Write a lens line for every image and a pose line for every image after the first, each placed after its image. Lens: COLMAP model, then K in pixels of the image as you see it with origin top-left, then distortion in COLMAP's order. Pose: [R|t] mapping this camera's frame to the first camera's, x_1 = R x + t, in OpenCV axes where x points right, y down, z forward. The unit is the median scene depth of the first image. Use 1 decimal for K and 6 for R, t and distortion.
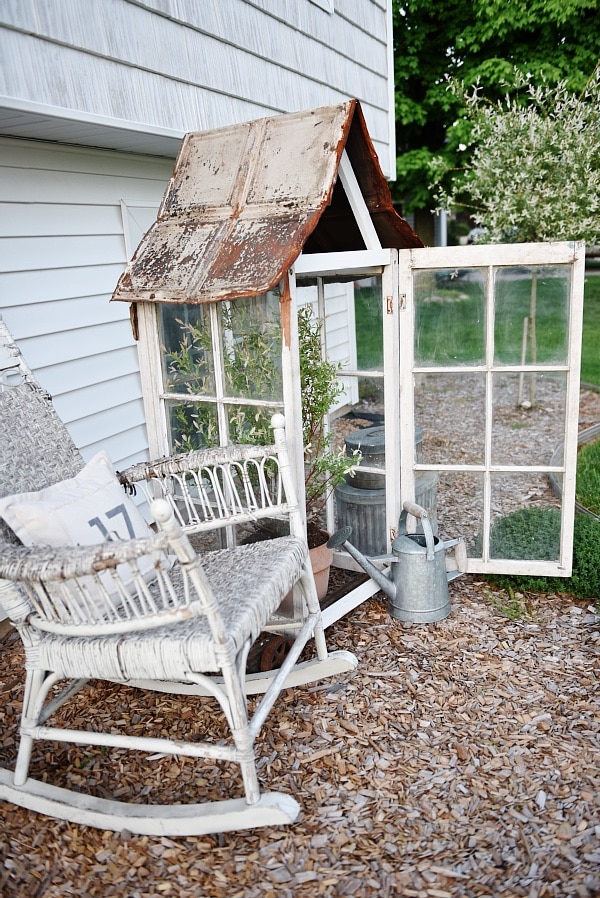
lens RADIAL K [[774.2, 0, 300.0], [0, 774.2, 449.0], [0, 0, 1]] dist [0.002894, 0.004299]
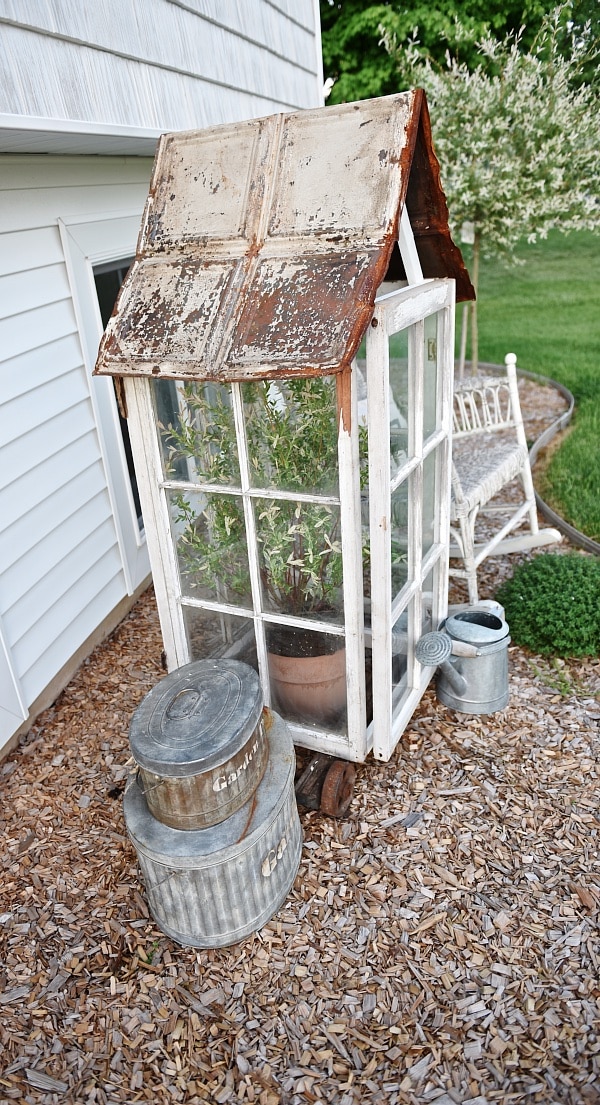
lens RADIAL K [[758.1, 0, 240.7], [0, 758.1, 561.4], [0, 0, 1]] dist [-0.047722, -0.005051]
pose [[0.993575, -0.085113, 0.074601, -0.172583], [0.069956, 0.979987, 0.186364, -0.139383], [-0.088970, -0.179948, 0.979644, 0.220359]]
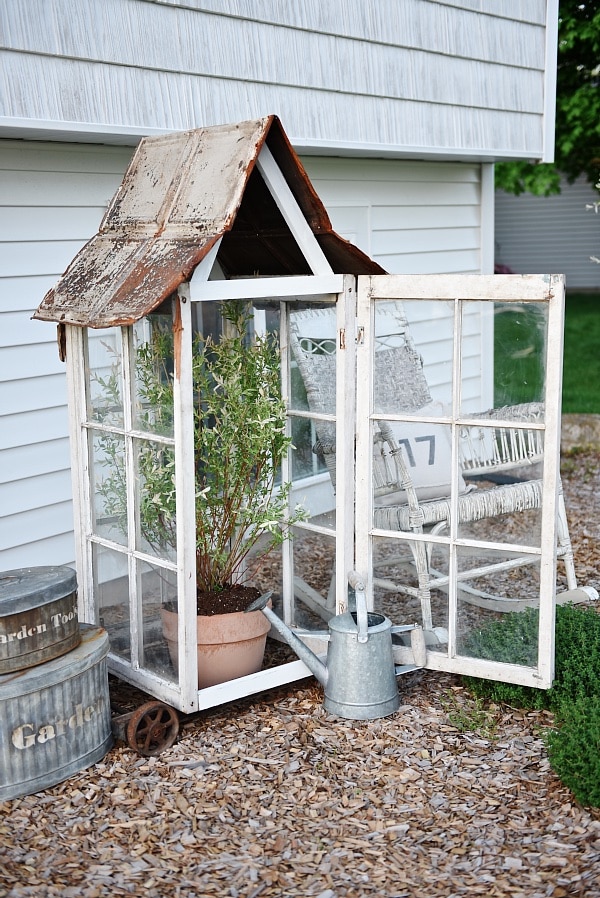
lens RADIAL K [[1170.0, 0, 300.0], [0, 1170.0, 449.0], [0, 0, 1]] dist [0.133071, -0.007574]
pose [[0.964052, 0.078424, -0.253878, 0.442193], [-0.094144, 0.994284, -0.050357, 0.006228], [0.248478, 0.072448, 0.965924, -0.280999]]
